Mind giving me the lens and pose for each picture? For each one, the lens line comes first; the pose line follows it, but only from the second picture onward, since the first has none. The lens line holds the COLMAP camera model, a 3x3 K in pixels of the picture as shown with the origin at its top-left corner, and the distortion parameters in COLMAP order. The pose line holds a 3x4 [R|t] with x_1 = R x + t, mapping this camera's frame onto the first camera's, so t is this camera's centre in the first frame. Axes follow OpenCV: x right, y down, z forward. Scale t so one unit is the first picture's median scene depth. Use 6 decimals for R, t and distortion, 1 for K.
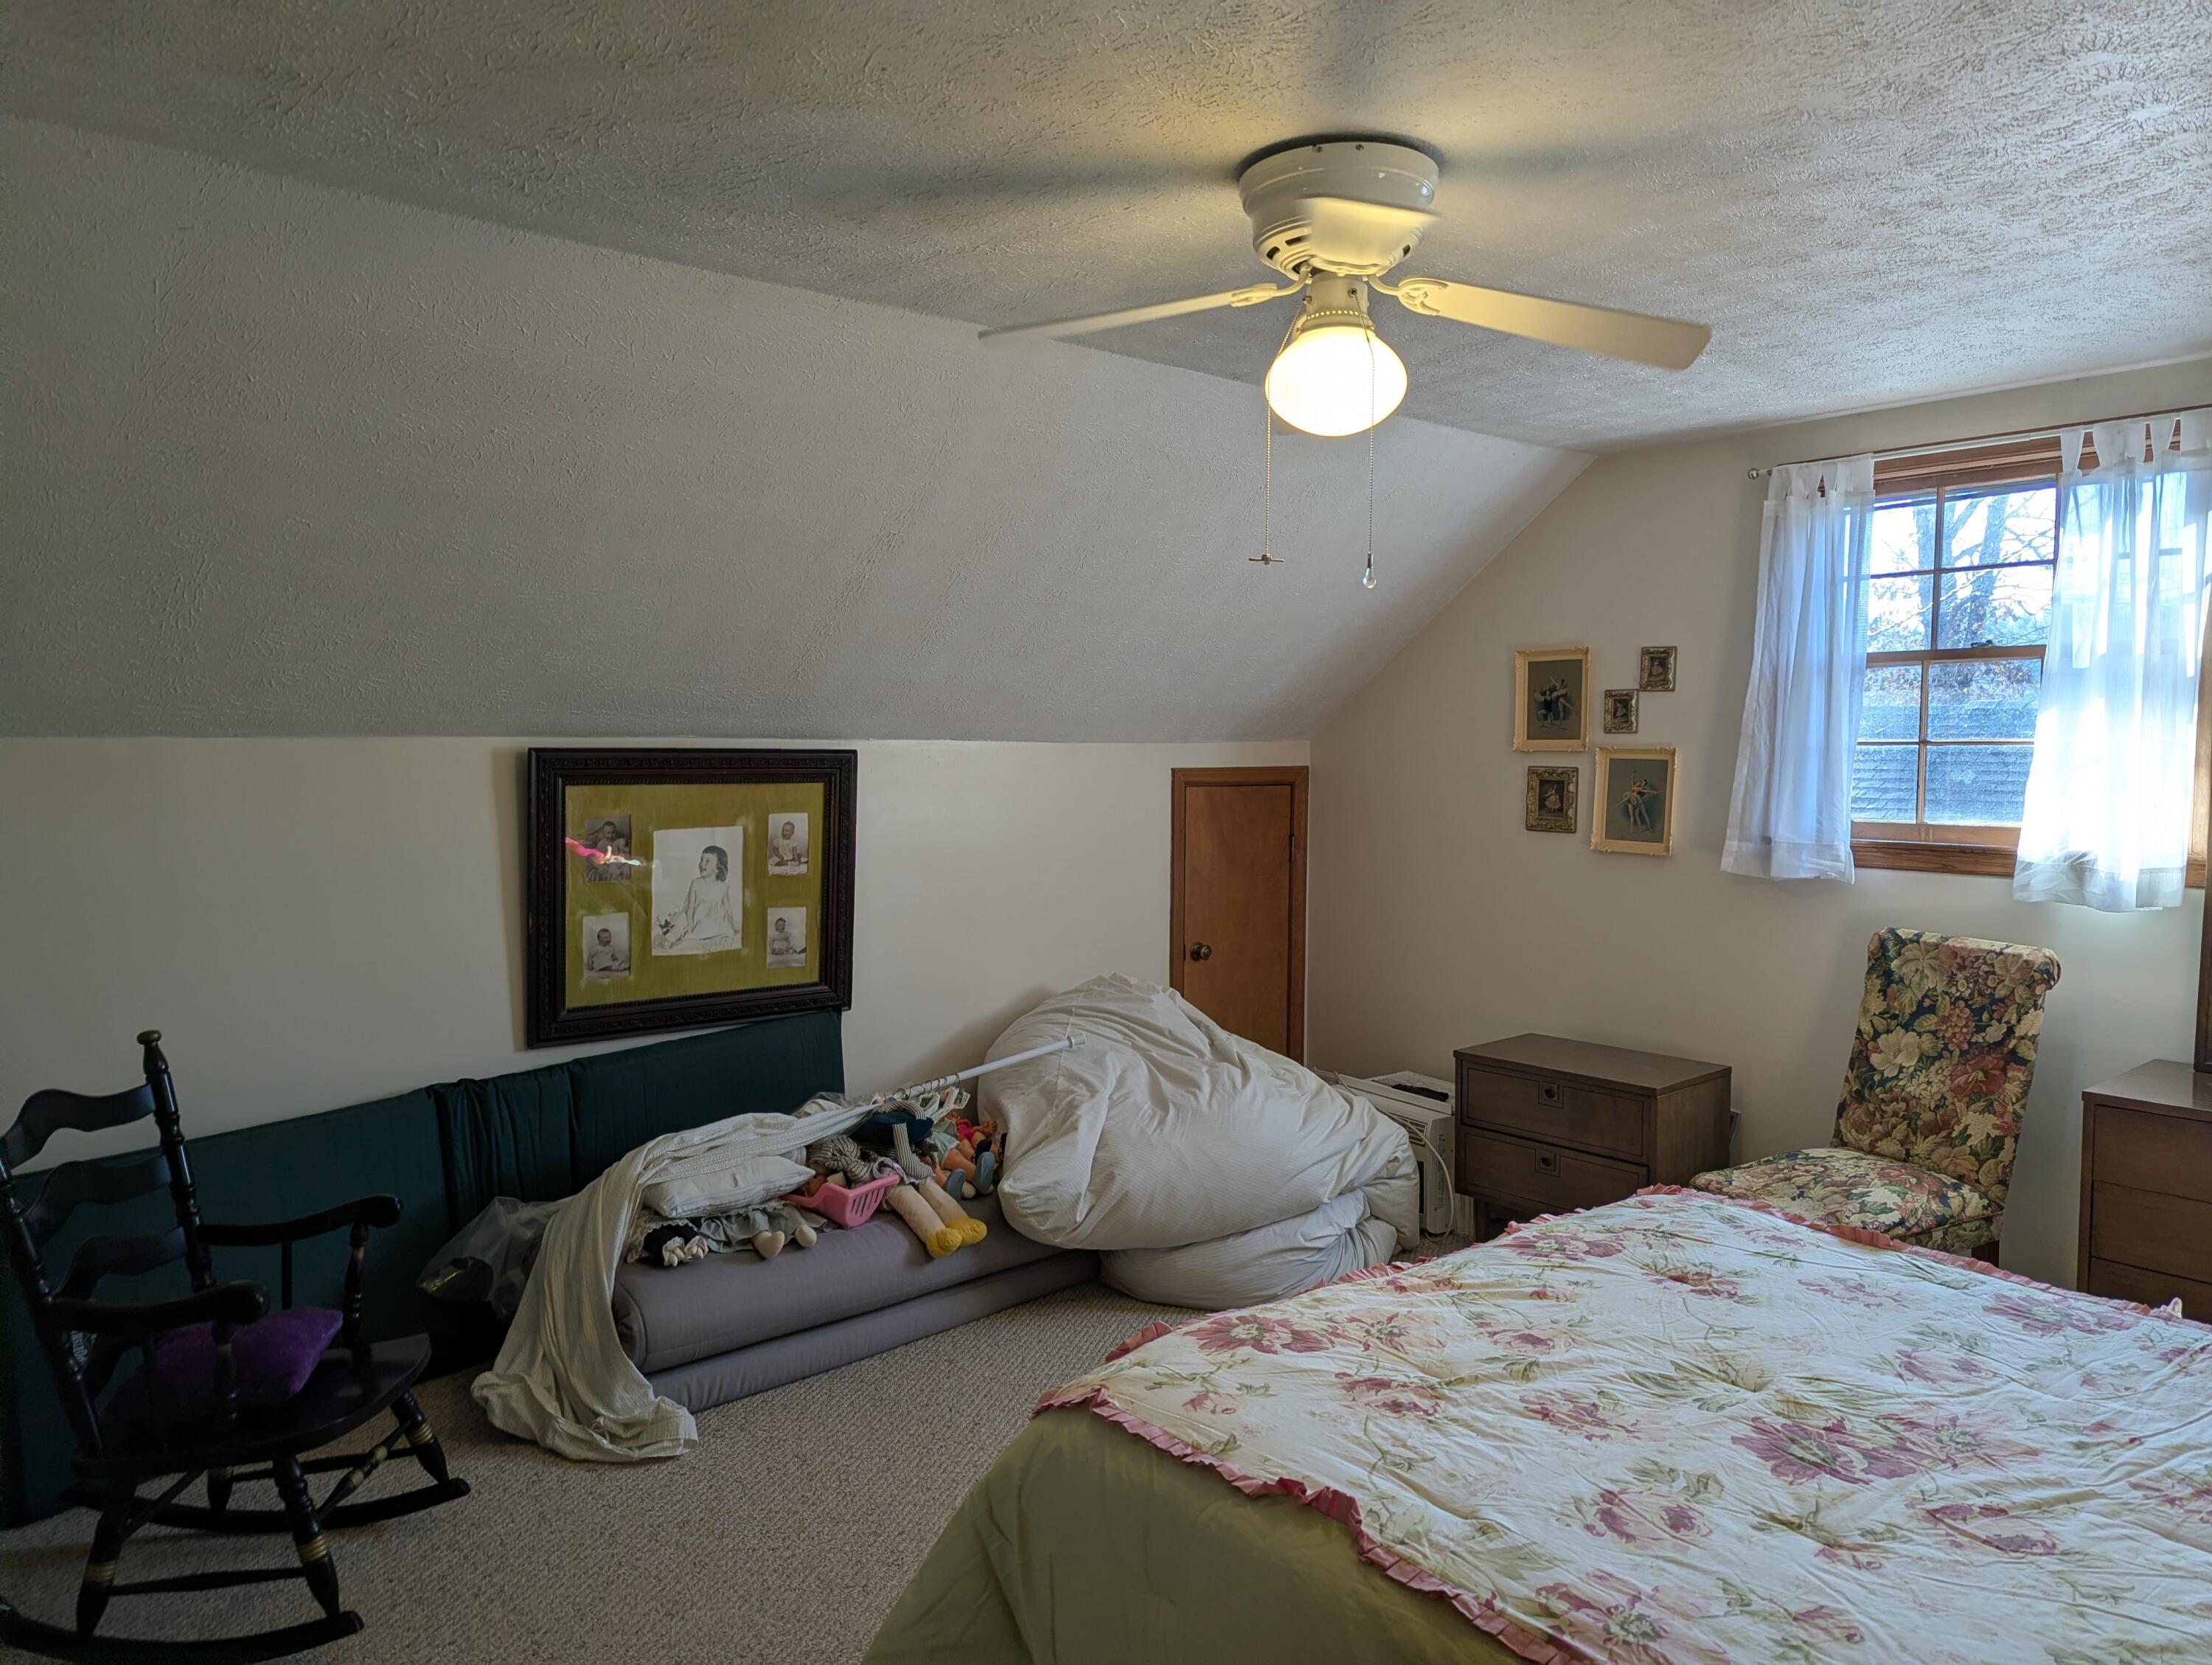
lens RADIAL K [[1590.5, 0, 1106.0], [0, 1590.5, 832.5], [0, 0, 1]] dist [0.069379, -0.064818]
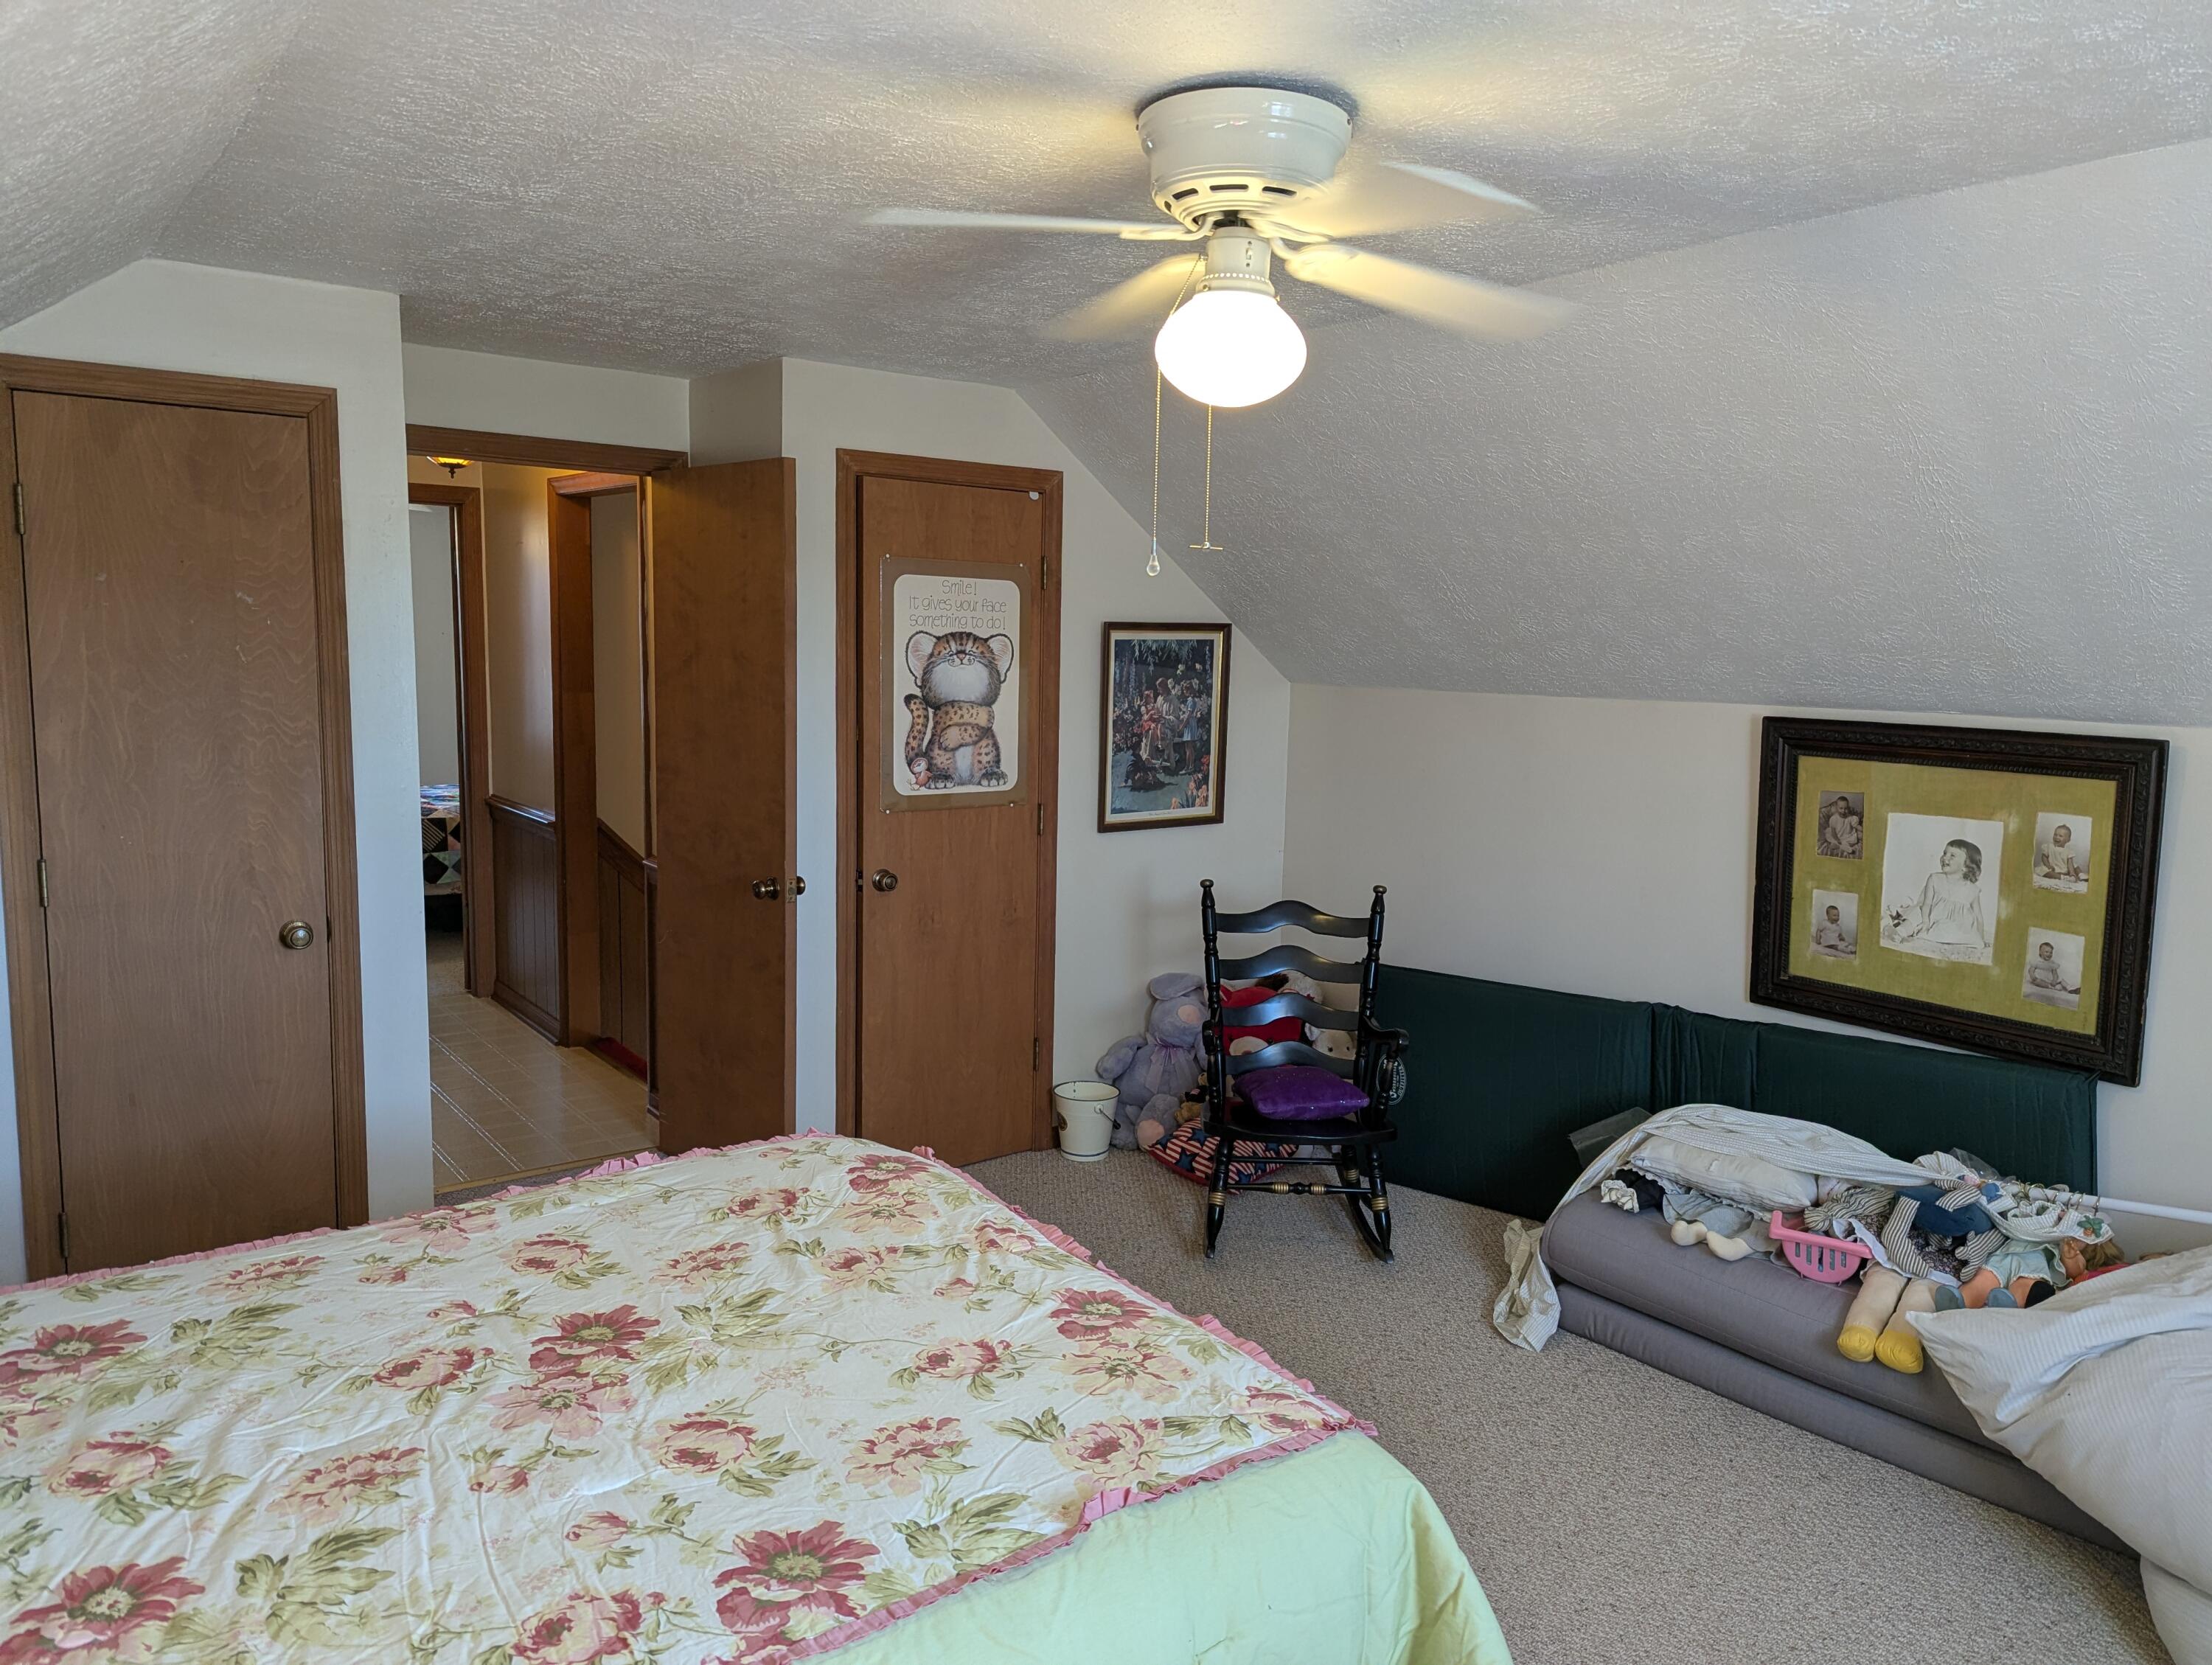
lens RADIAL K [[1572.8, 0, 1131.5], [0, 1572.8, 847.8], [0, 0, 1]] dist [0.078457, -0.059487]
pose [[-0.067728, 0.127368, -0.989540, 0.669417], [-0.079962, 0.987934, 0.132635, -0.068941], [0.994494, 0.088109, -0.056726, 0.627225]]
